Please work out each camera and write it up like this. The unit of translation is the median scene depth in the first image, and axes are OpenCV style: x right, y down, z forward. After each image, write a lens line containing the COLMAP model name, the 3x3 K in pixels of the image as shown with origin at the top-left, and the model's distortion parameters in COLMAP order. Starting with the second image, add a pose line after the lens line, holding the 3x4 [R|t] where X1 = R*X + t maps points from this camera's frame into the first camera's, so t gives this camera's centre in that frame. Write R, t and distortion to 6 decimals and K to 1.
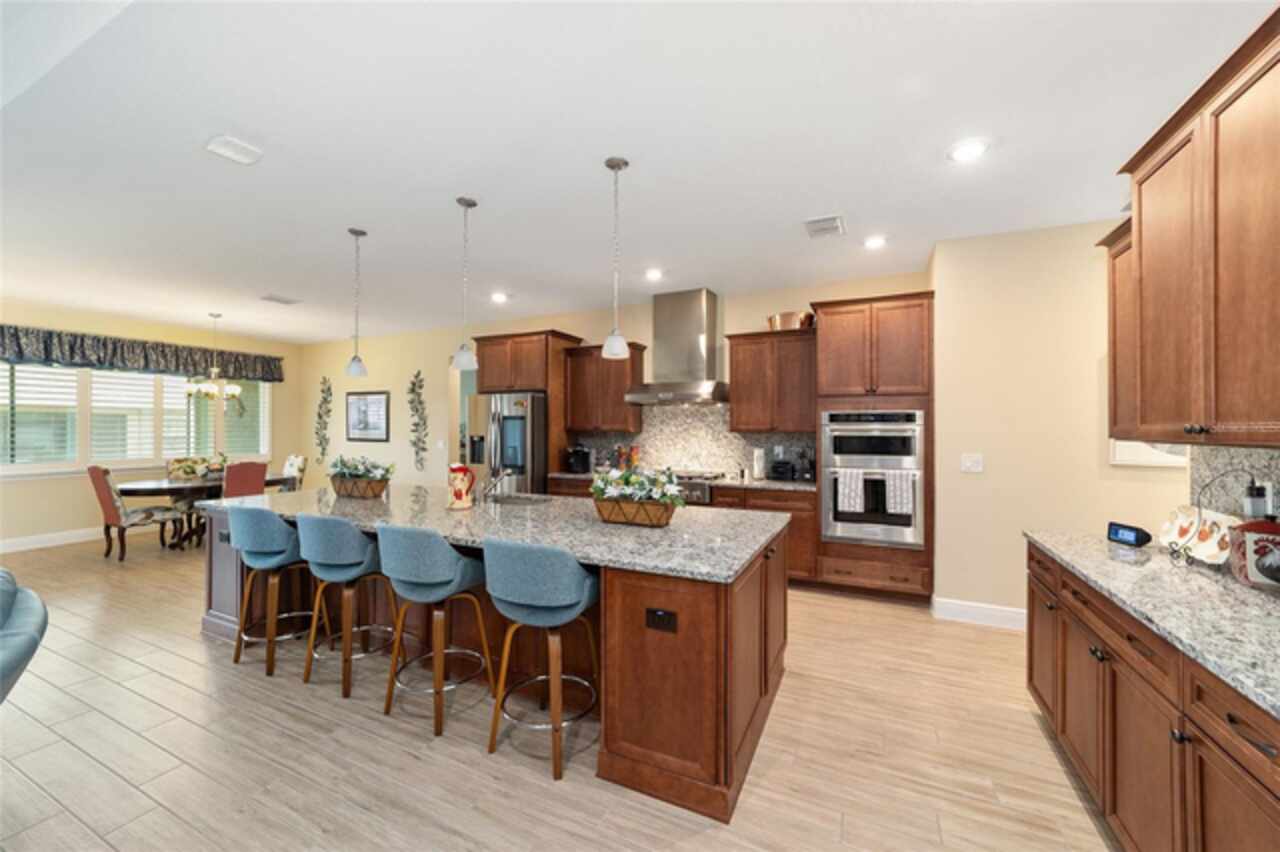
lens RADIAL K [[490.3, 0, 628.4], [0, 490.3, 427.8], [0, 0, 1]] dist [-0.002028, 0.002729]
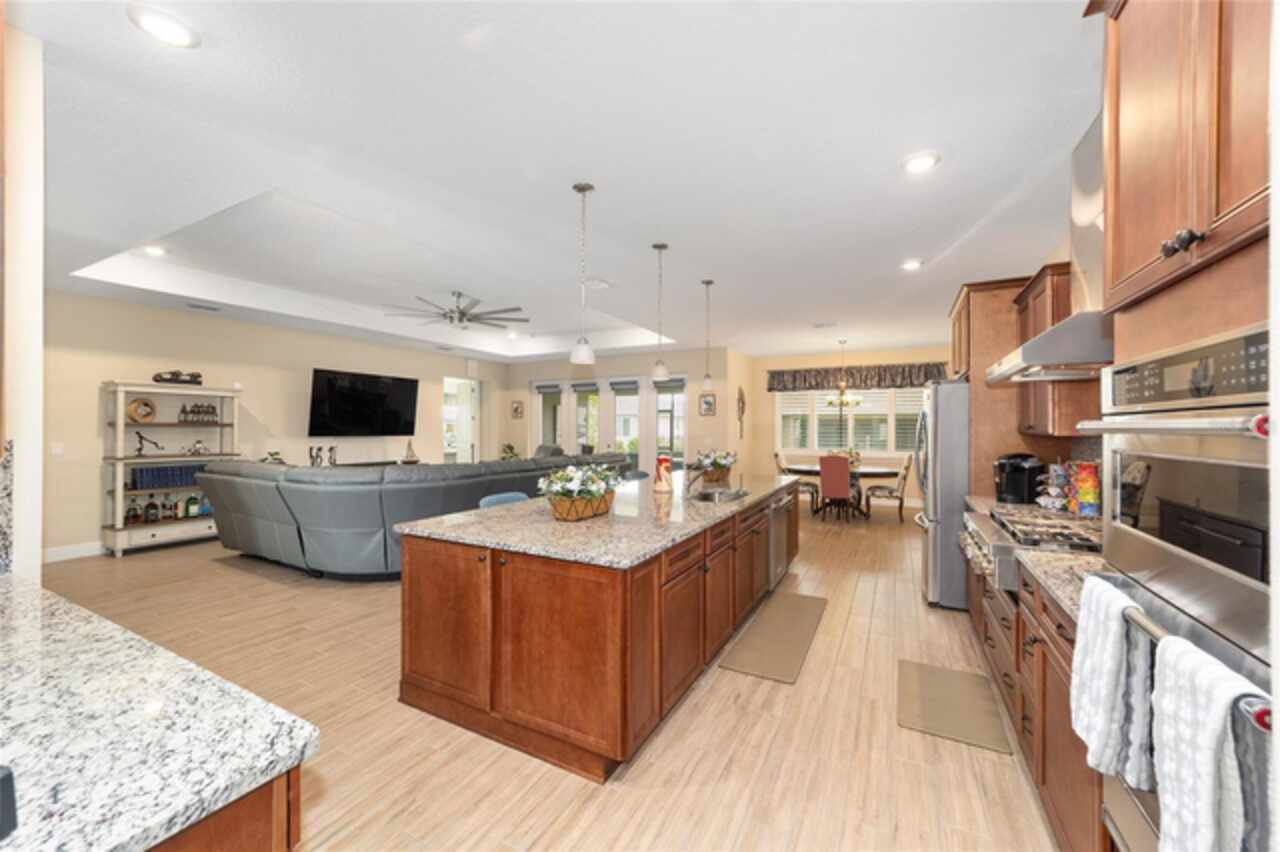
lens RADIAL K [[490.3, 0, 634.9], [0, 490.3, 427.9], [0, 0, 1]] dist [-0.002028, 0.002729]
pose [[-0.036501, -0.001490, -0.999333, 0.484711], [-0.004738, 0.999988, -0.001318, 0.004822], [0.999322, 0.004687, -0.036508, 0.479796]]
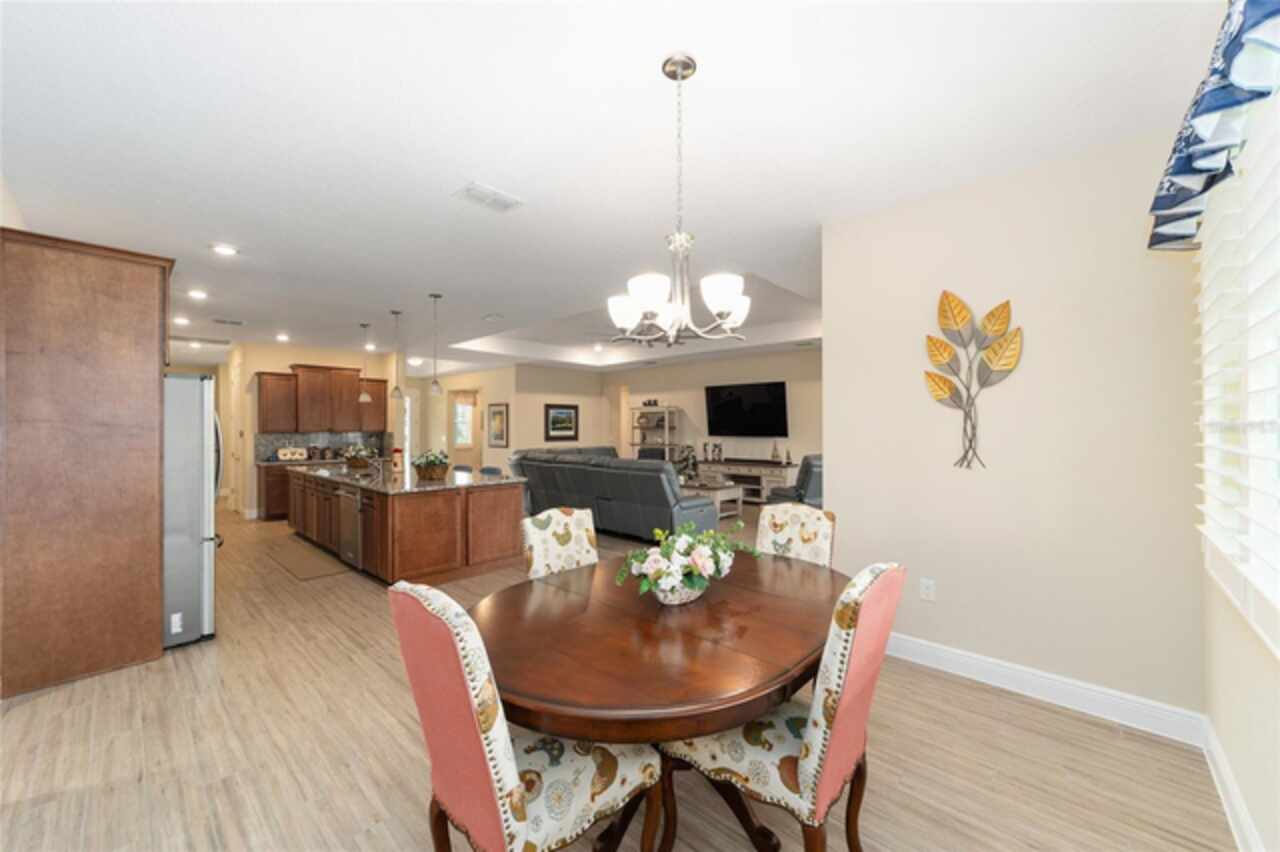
lens RADIAL K [[490.3, 0, 632.3], [0, 490.3, 426.7], [0, 0, 1]] dist [-0.002028, 0.002729]
pose [[-0.952967, 0.003107, 0.303057, -0.883387], [0.003114, 0.999995, -0.000462, -0.001806], [-0.303057, 0.000504, -0.952972, 1.269009]]
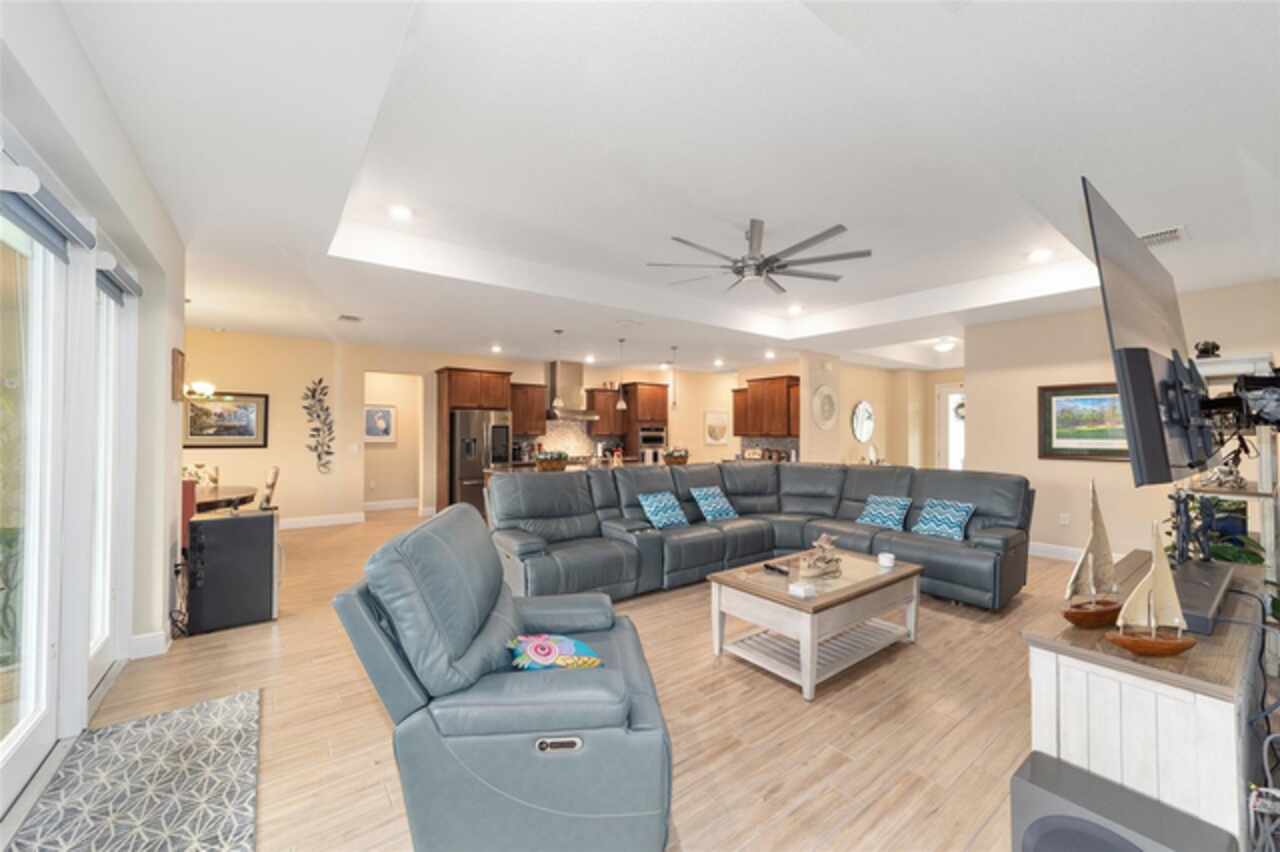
lens RADIAL K [[490.3, 0, 646.1], [0, 490.3, 432.5], [0, 0, 1]] dist [-0.002028, 0.002729]
pose [[0.447242, 0.003086, 0.894408, -1.206545], [-0.000034, 0.999994, -0.003433, 0.003133], [-0.894413, 0.001505, 0.447240, -0.100556]]
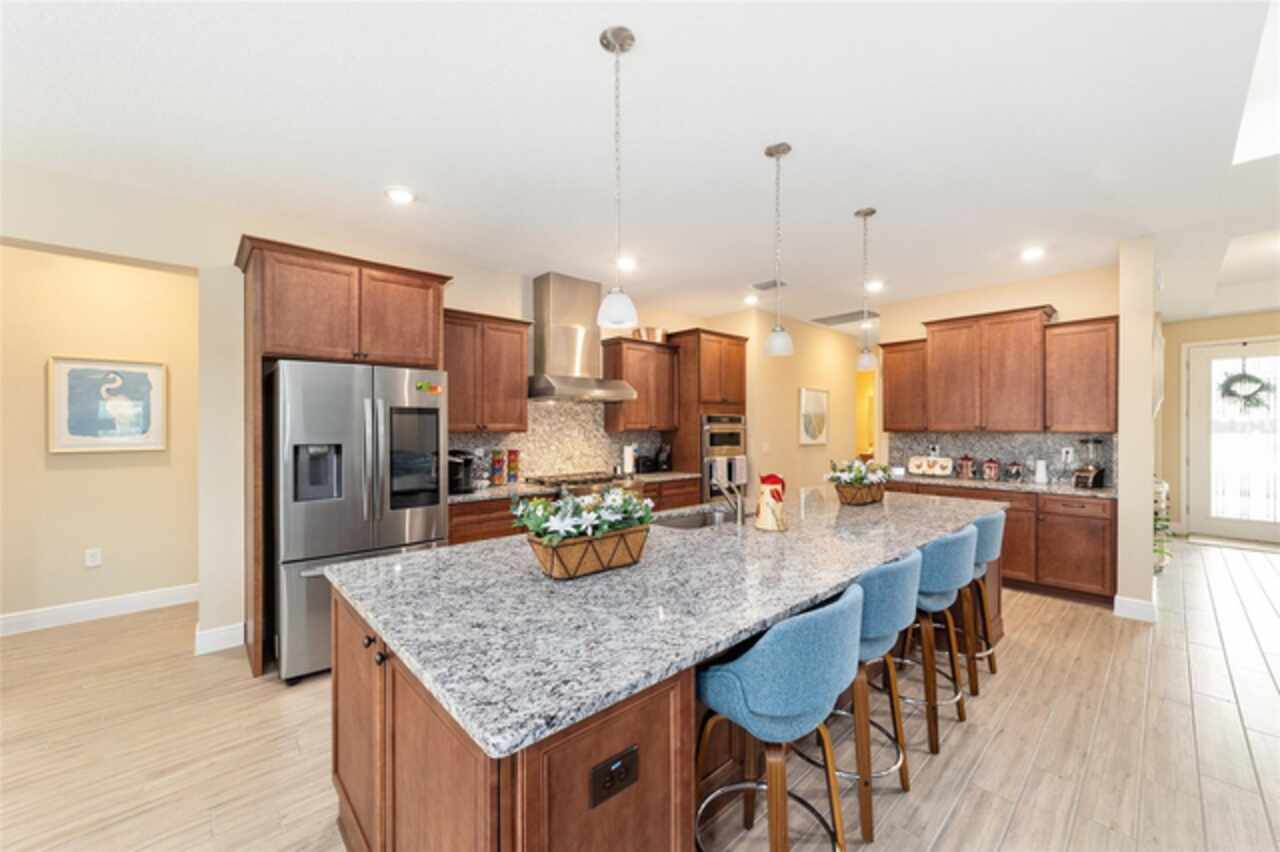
lens RADIAL K [[490.3, 0, 641.3], [0, 490.3, 423.4], [0, 0, 1]] dist [-0.002028, 0.002729]
pose [[0.366666, 0.006733, 0.930328, -0.574459], [0.003236, 0.999959, -0.008512, 0.001109], [-0.930347, 0.006131, 0.366629, 0.449470]]
